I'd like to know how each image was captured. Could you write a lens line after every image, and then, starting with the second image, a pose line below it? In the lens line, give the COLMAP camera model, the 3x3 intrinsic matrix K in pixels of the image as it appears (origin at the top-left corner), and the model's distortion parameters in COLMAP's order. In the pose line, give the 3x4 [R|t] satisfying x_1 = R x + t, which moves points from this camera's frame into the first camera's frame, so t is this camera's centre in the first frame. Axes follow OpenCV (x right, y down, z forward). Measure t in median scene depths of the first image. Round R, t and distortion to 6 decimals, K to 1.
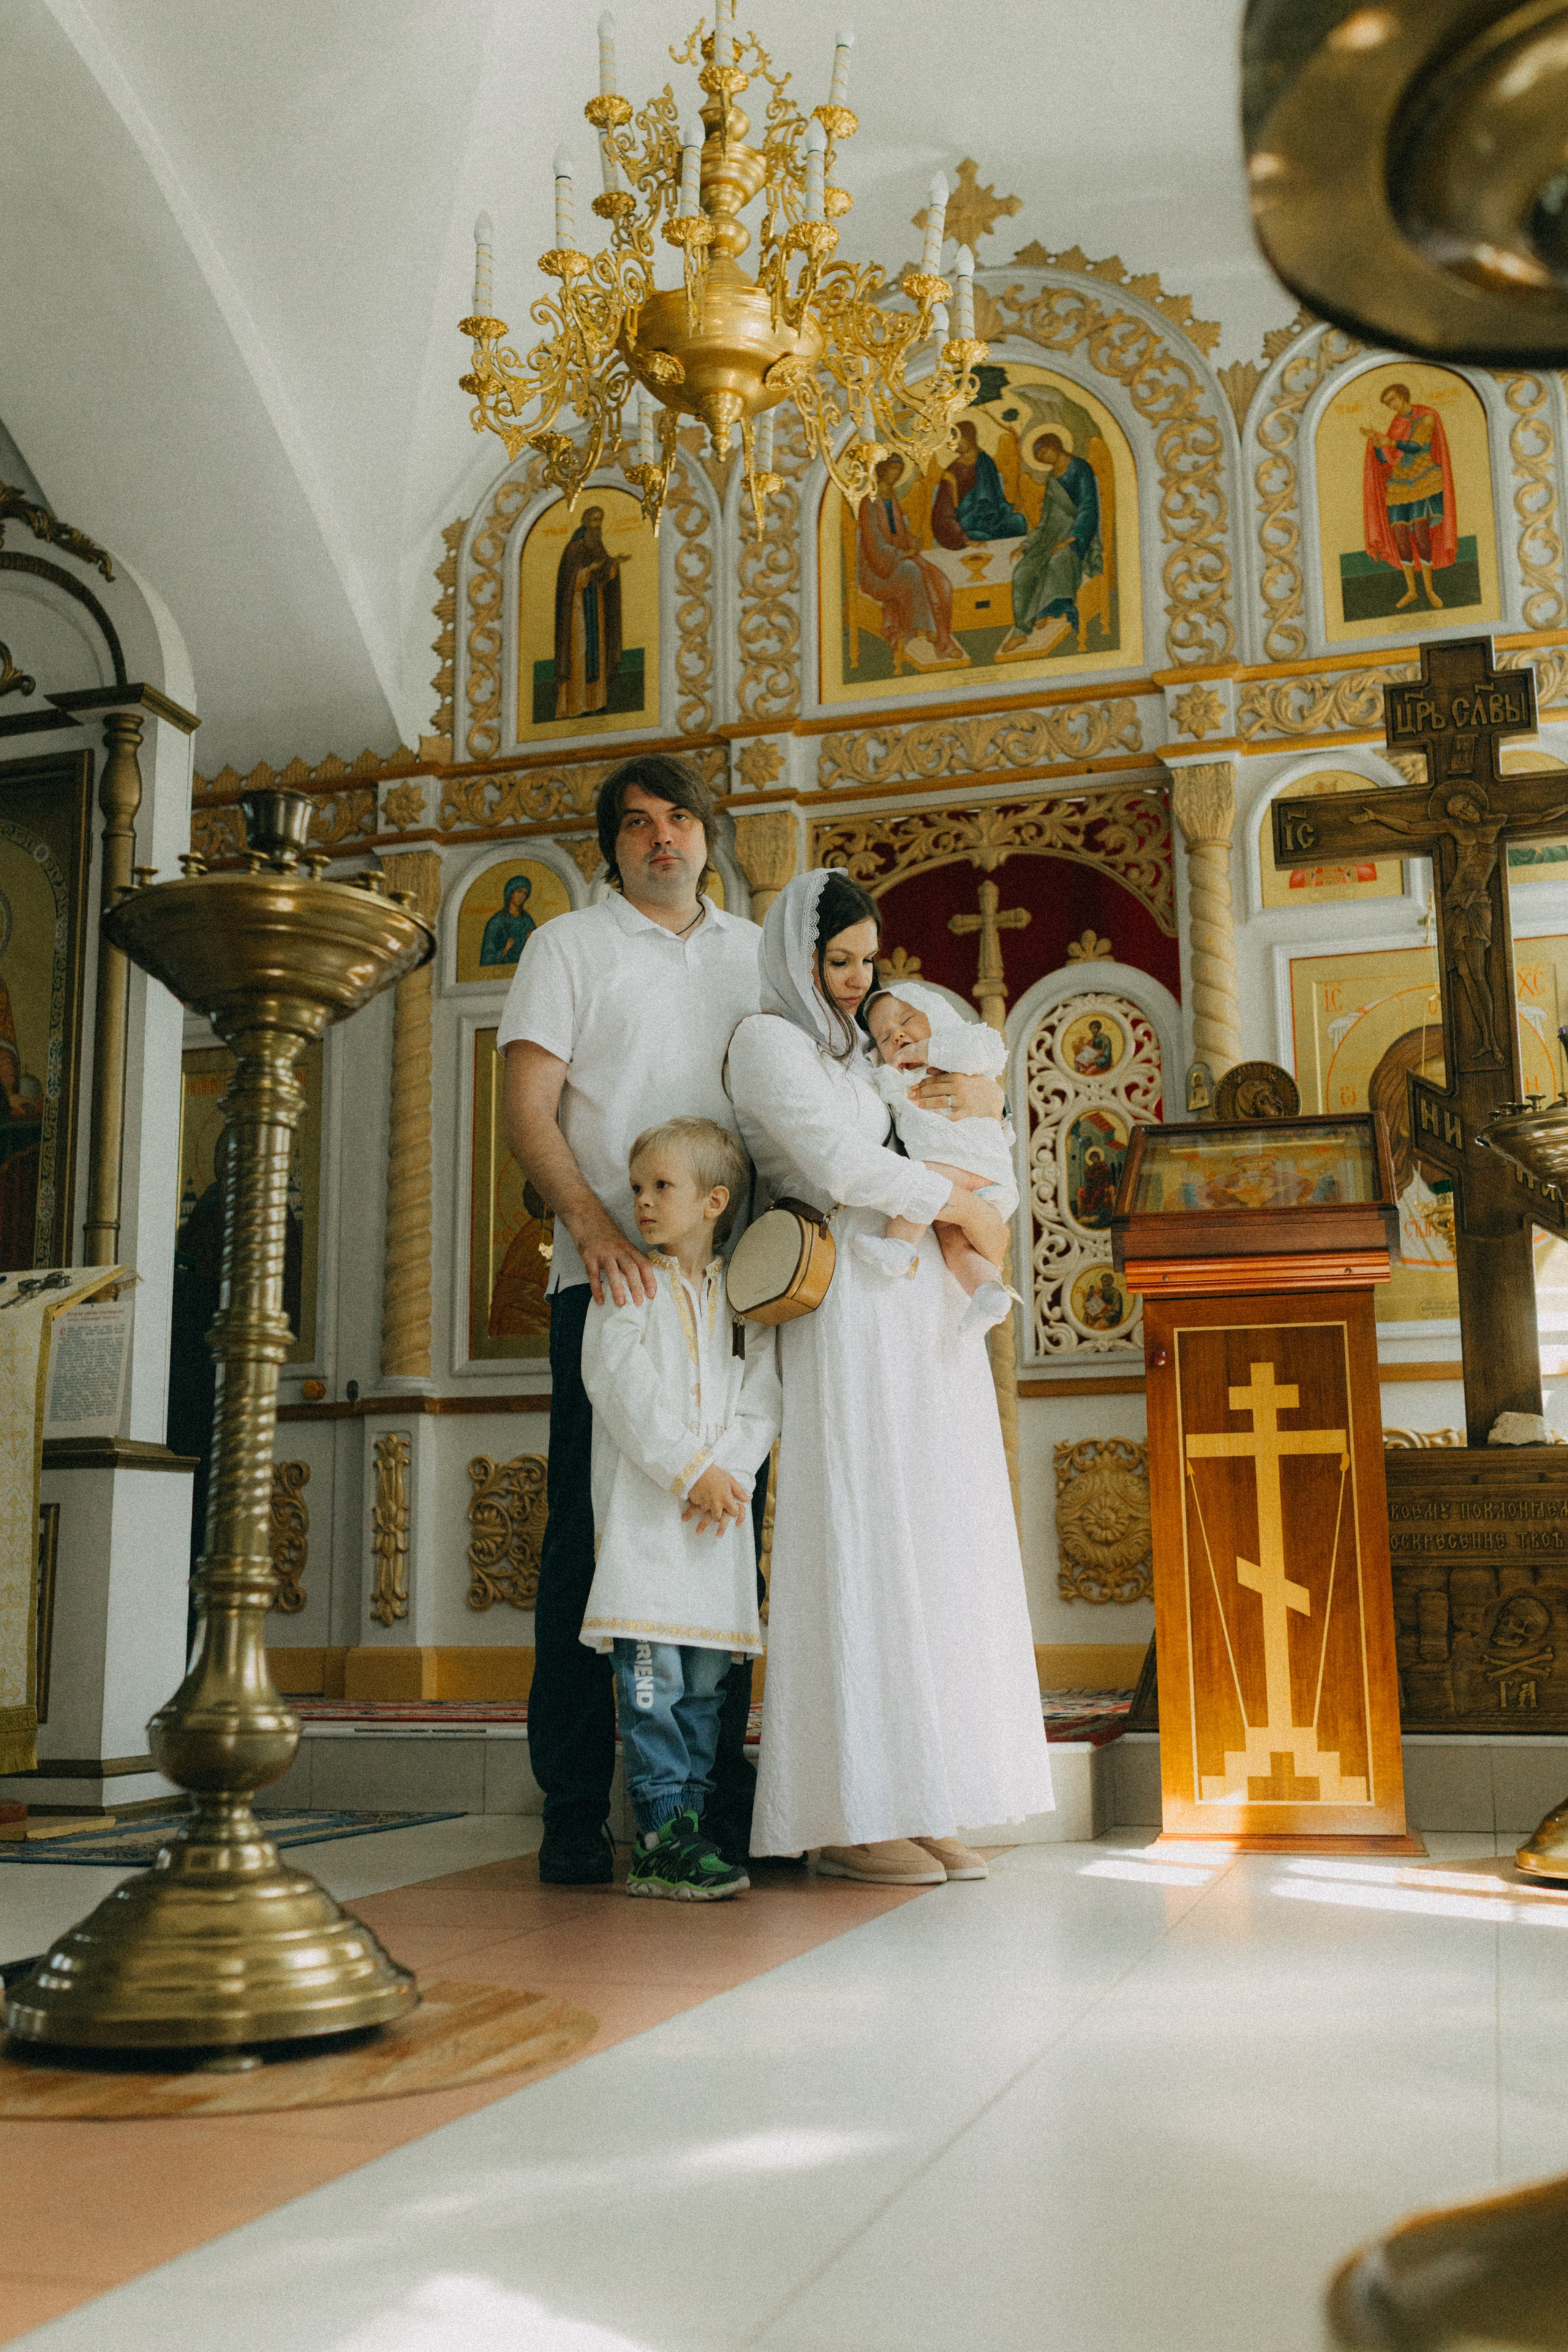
lens RADIAL K [[2317.7, 0, 769.4], [0, 2317.7, 1172.7], [0, 0, 1]] dist [-0.004375, 0.006664]
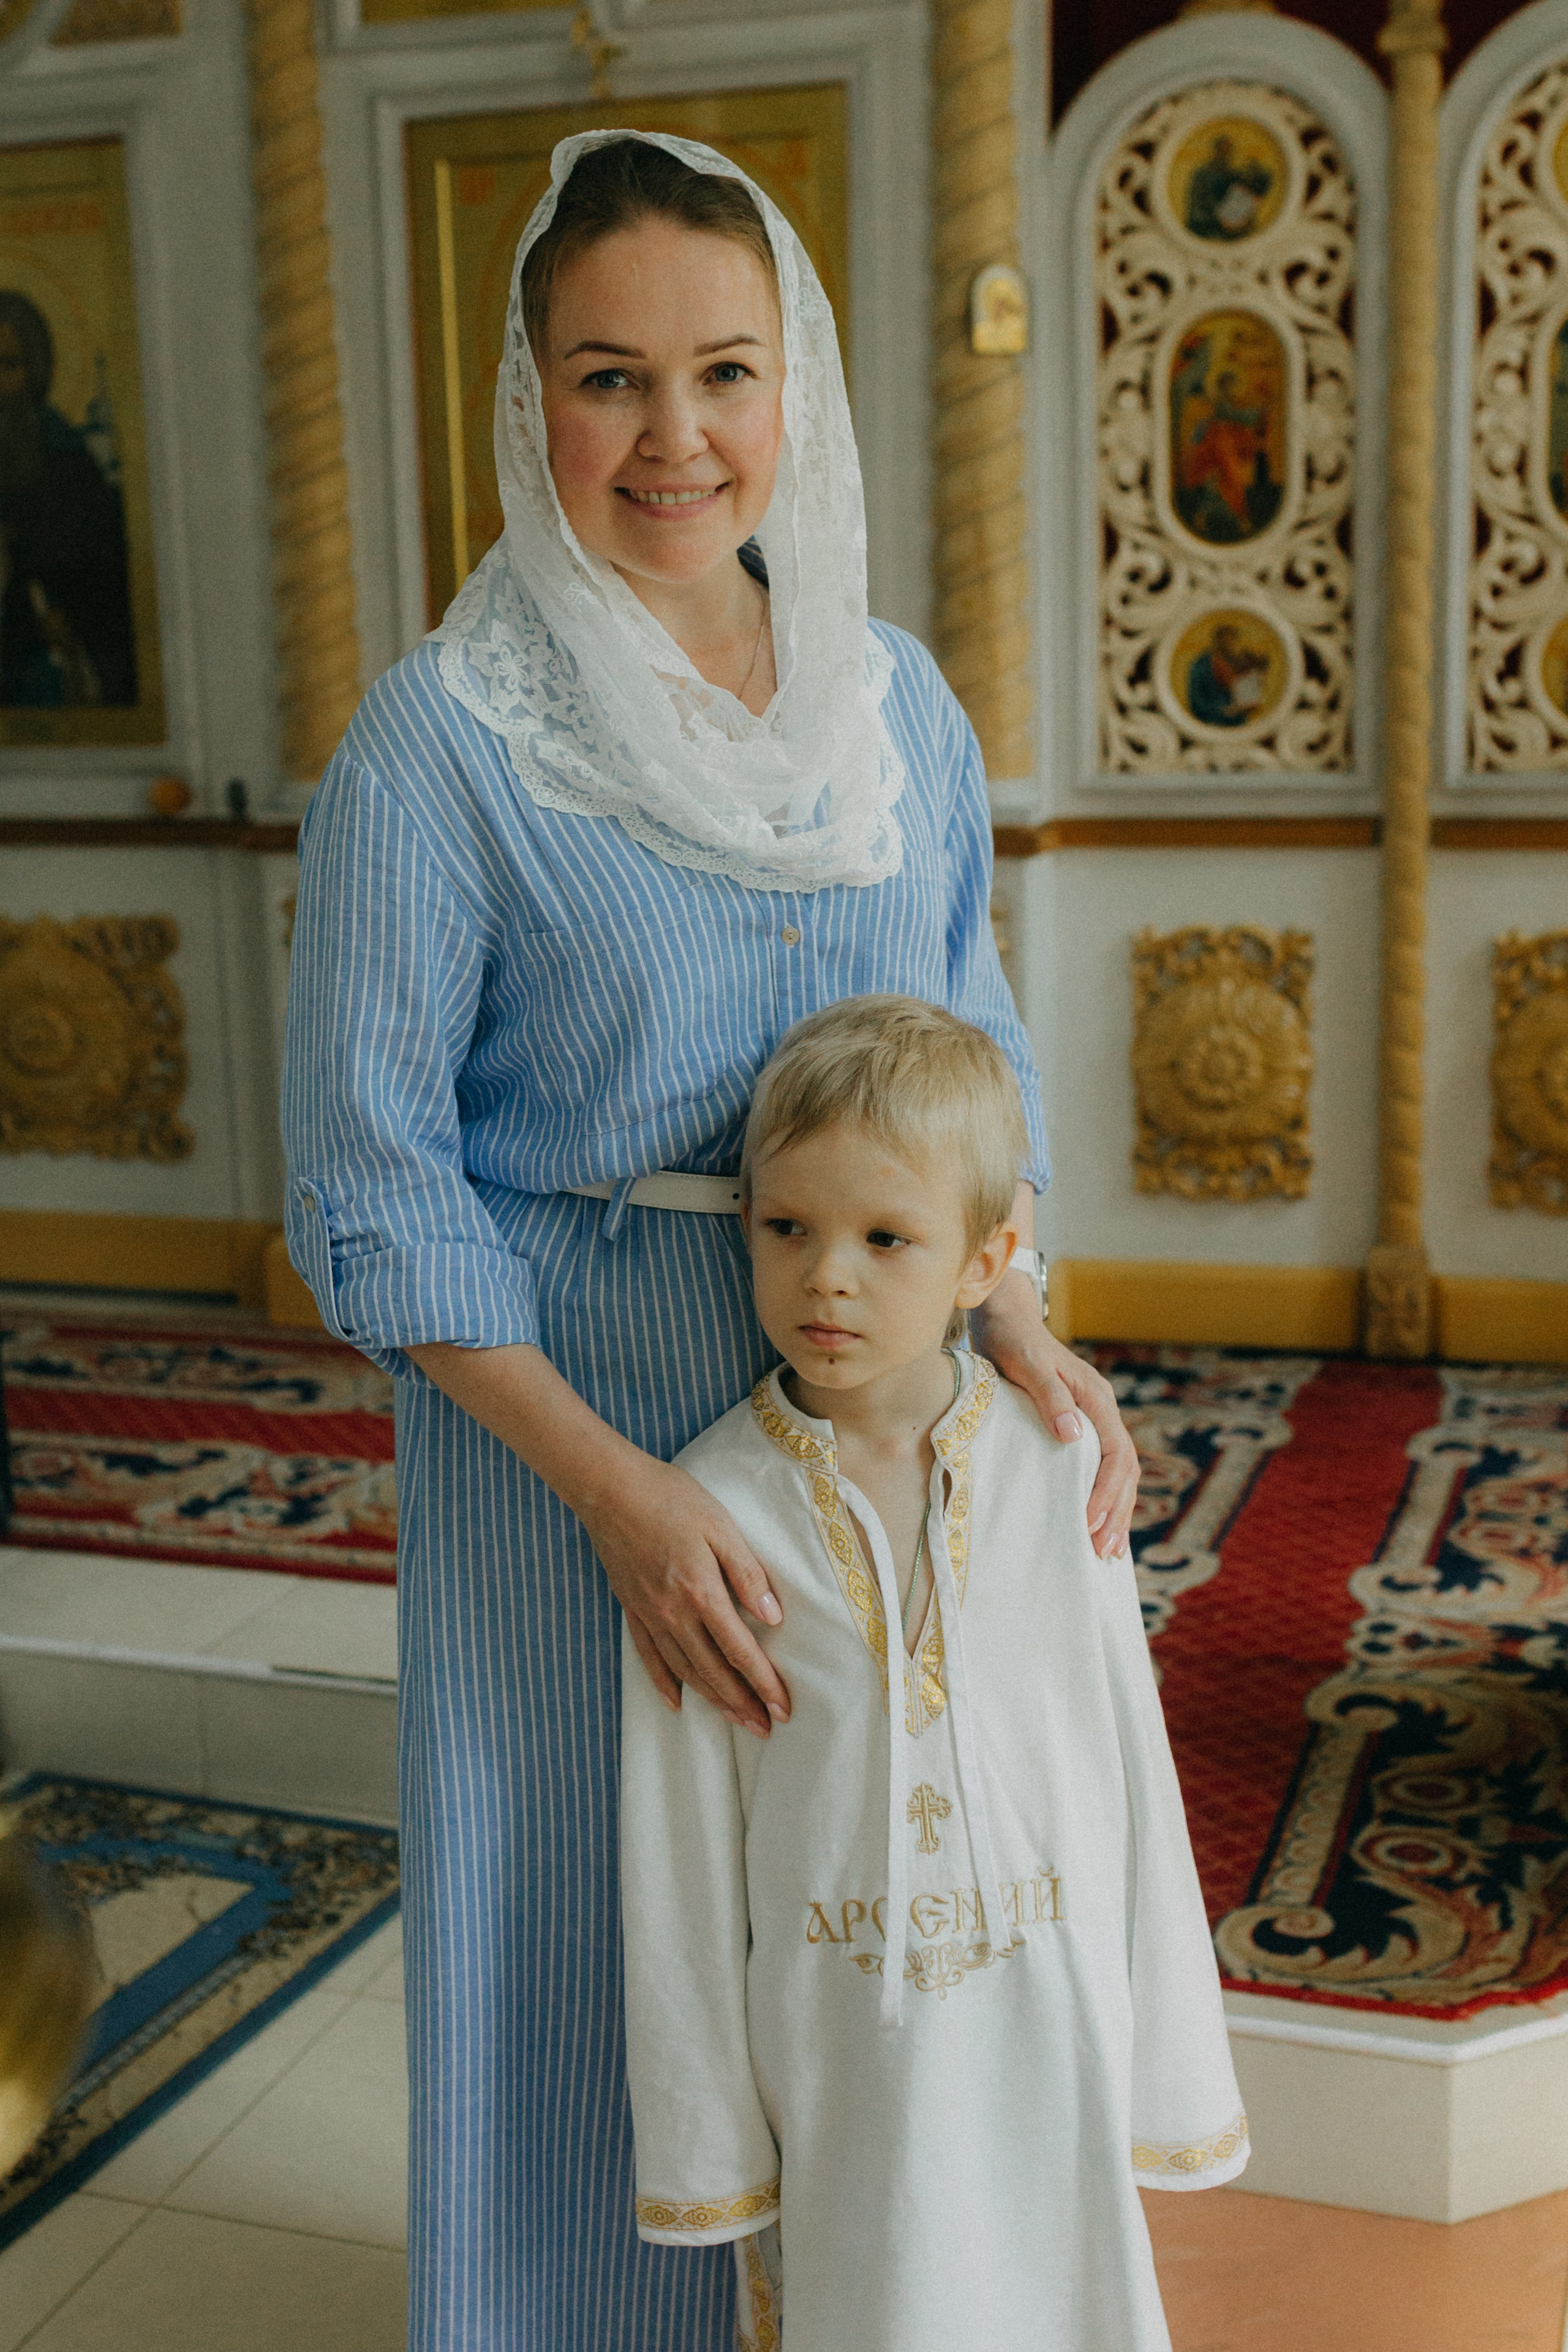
lens RADIAL K [[2899.3, 0, 696.5], [0, 2899.3, 1166.3], [0, 0, 1]] dist [0.000871, -0.019729]
pose [[0.998593, -0.014280, -0.051061, -0.031198], [0.033143, 0.919825, 0.390926, -0.103350], [0.041384, -0.392068, 0.919005, 0.315182]]
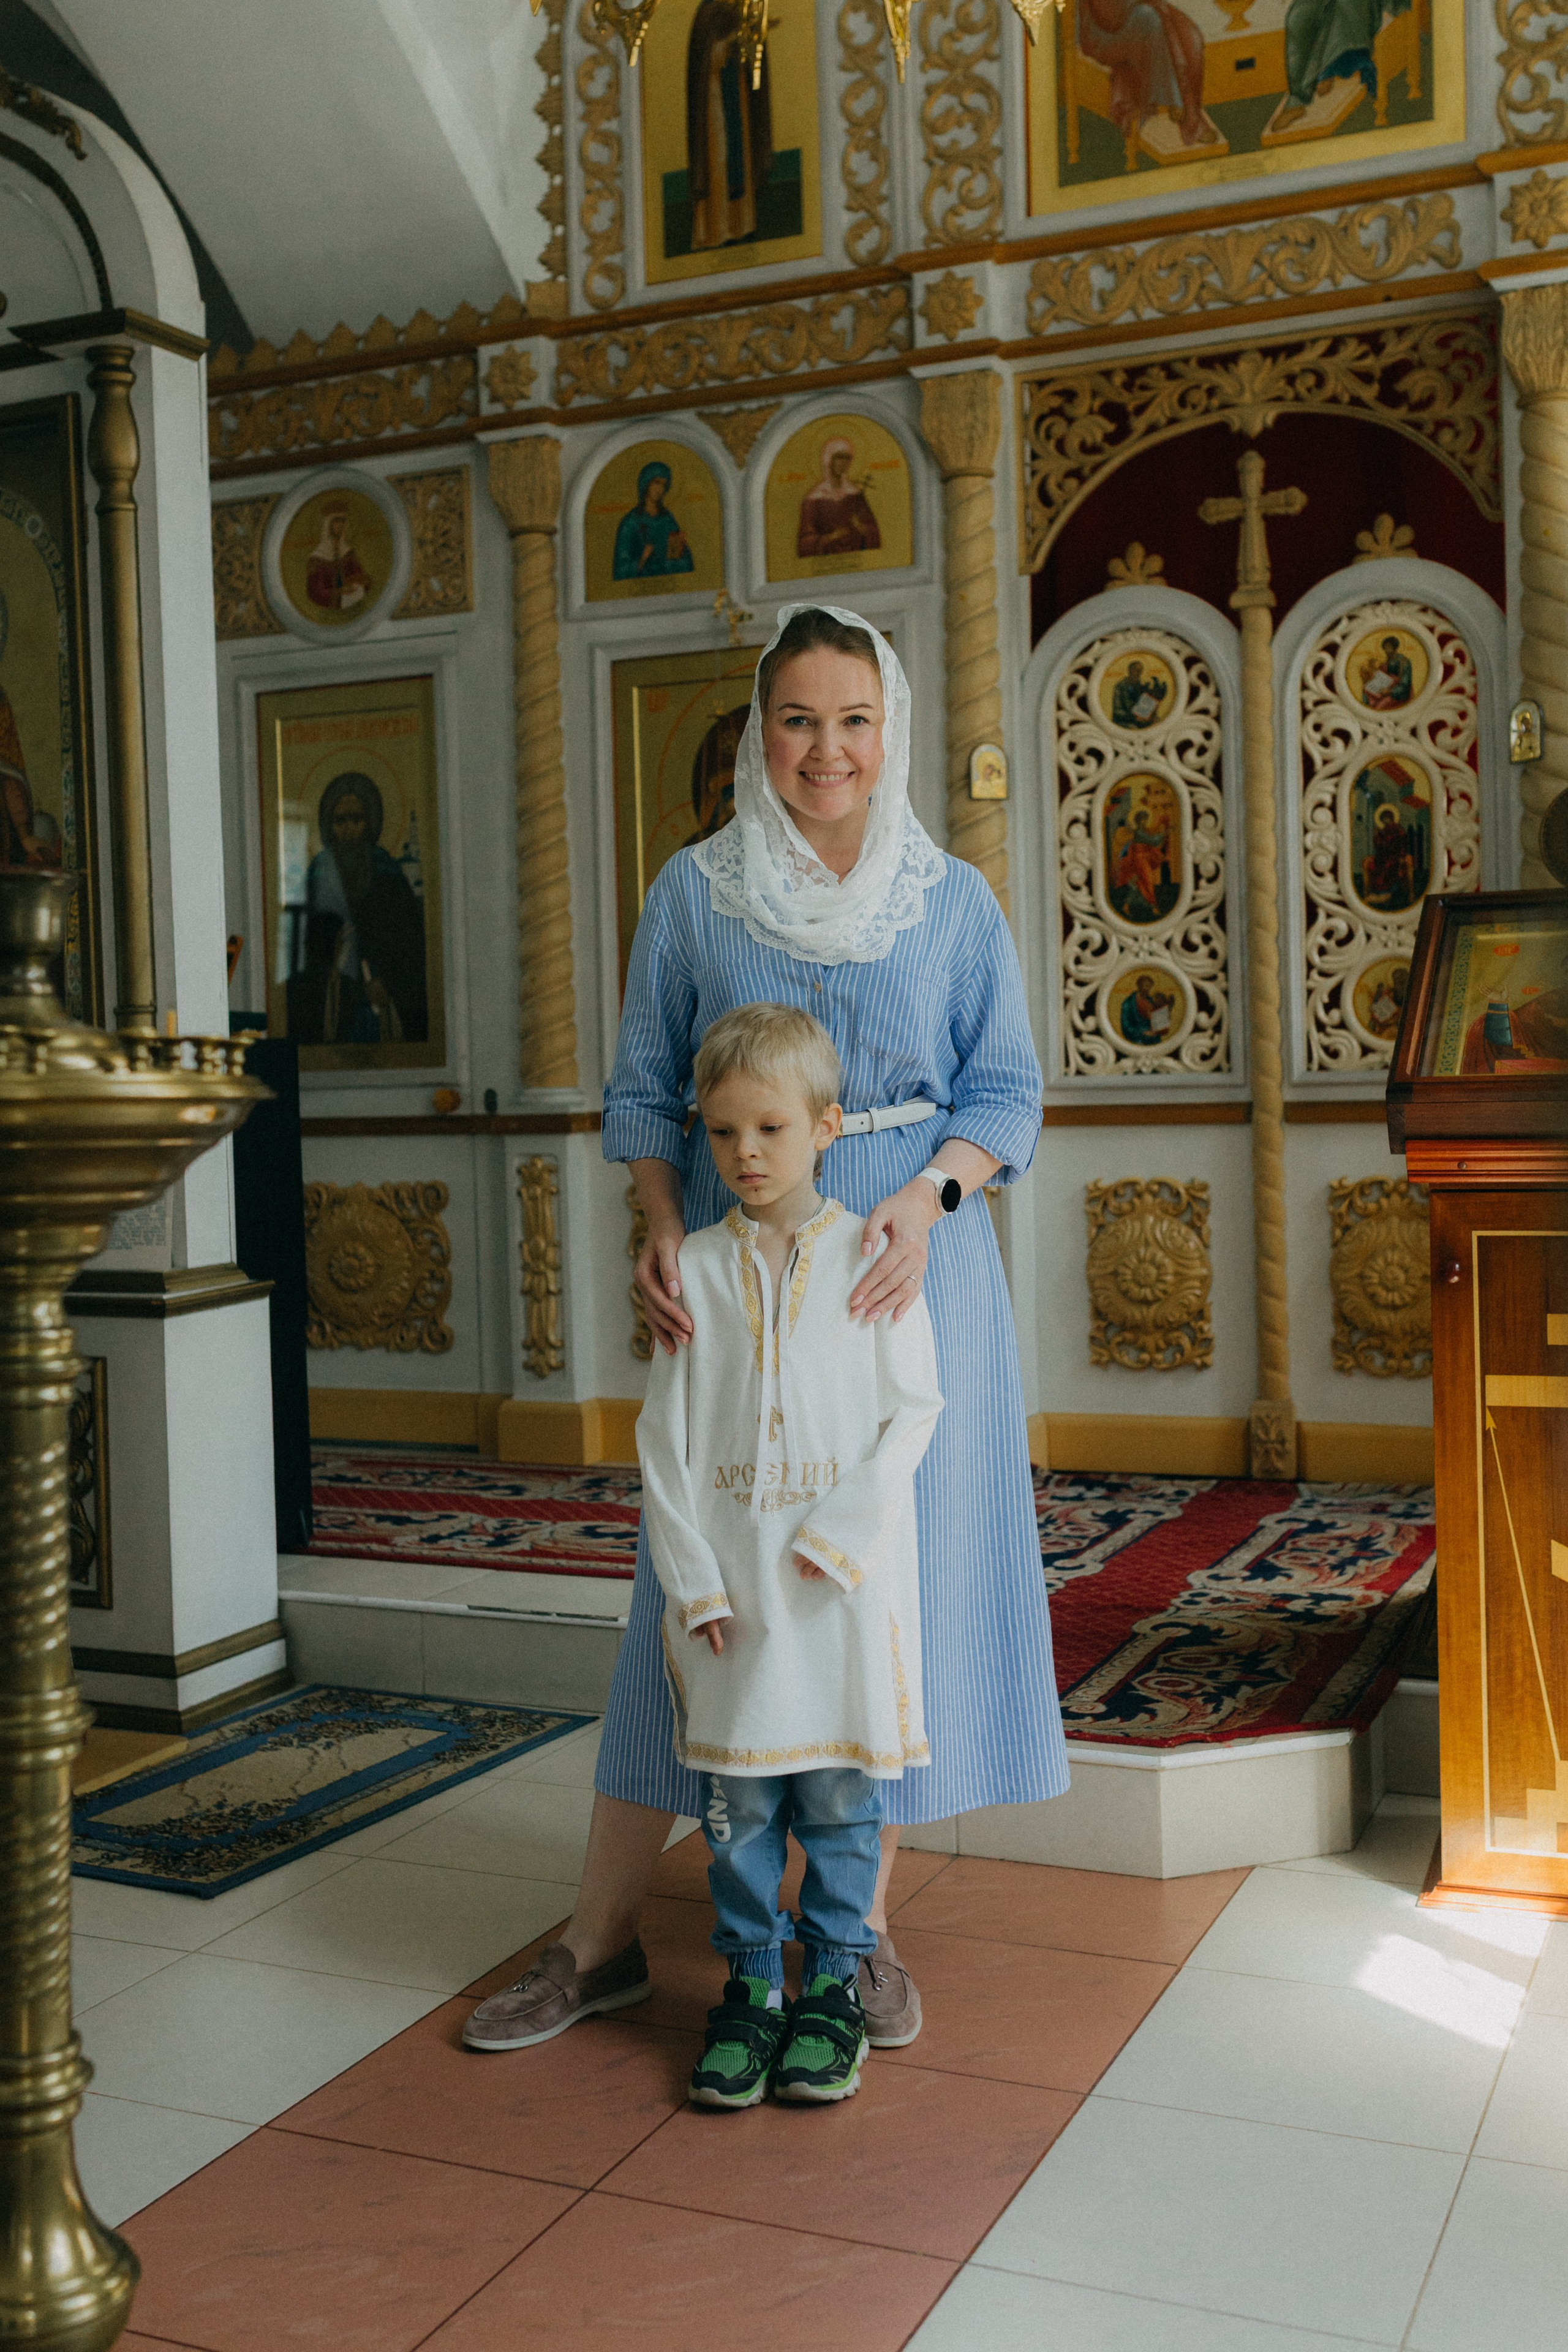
lens RADIAL K [[2454.0, 0, 709.3], [0, 2454.0, 1140.8], [0, 0, 1]] dist [-0.009516, 0.016048]
pose [[0.989862, -0.014327, -0.141311, 0.028200], [0.045555, 0.974364, 0.220318, -0.090125], [0.134532, -0.224522, 0.965138, 0.139463]]
